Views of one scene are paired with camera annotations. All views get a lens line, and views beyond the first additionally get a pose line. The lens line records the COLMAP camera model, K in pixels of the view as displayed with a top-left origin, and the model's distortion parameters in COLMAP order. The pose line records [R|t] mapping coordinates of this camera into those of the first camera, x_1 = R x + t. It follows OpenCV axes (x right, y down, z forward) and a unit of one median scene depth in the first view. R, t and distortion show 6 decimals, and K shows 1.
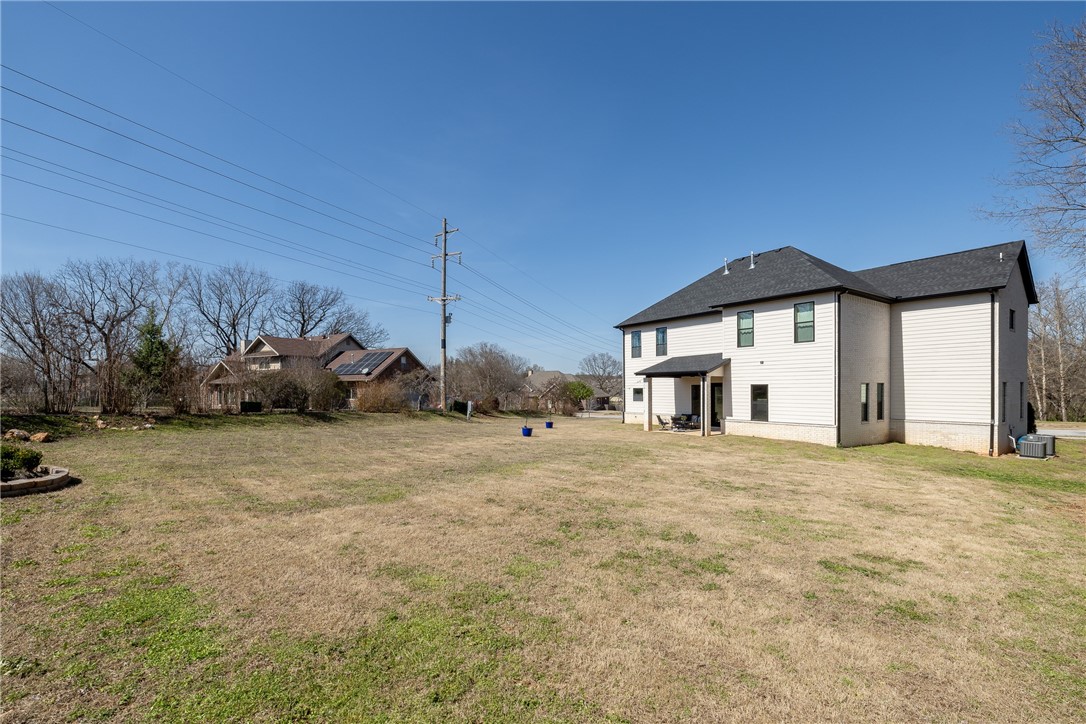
lens RADIAL K [[471.2, 0, 541.3], [0, 471.2, 393.1], [0, 0, 1]] dist [0.001046, -0.000046]
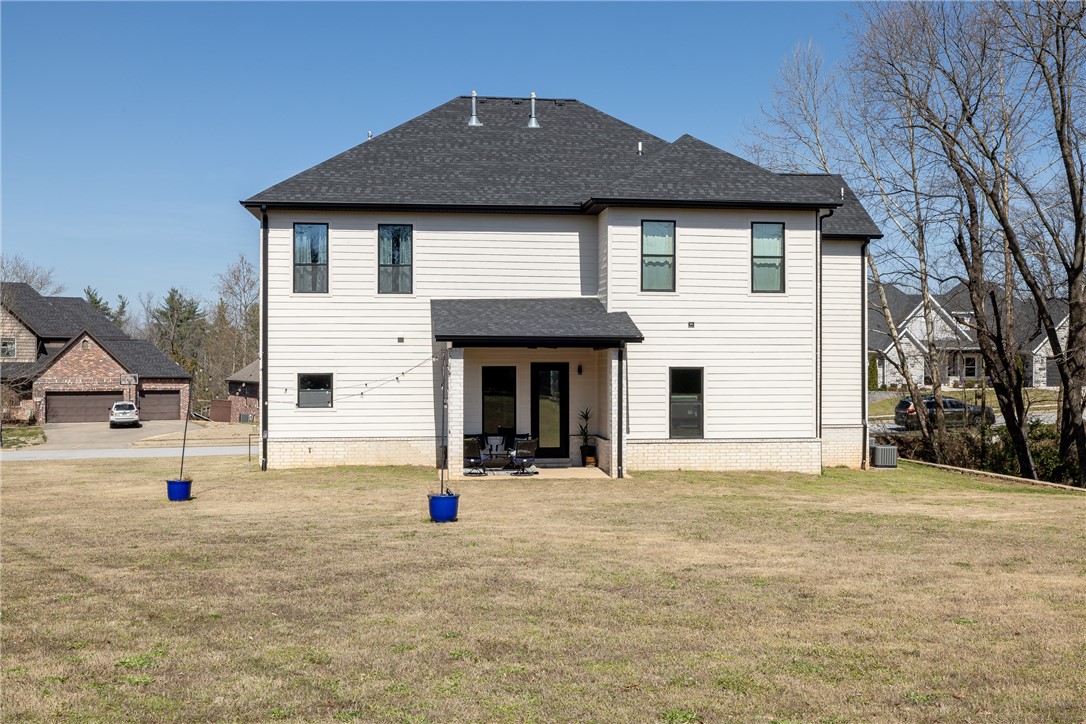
lens RADIAL K [[1071.0, 0, 543.0], [0, 1071.0, 362.0], [0, 0, 1]] dist [-0.002323, 0.002801]
pose [[0.480544, 0.013365, 0.876868, -0.685901], [0.006593, 0.999801, -0.018852, -0.003250], [-0.876946, 0.014840, 0.480361, 0.626870]]
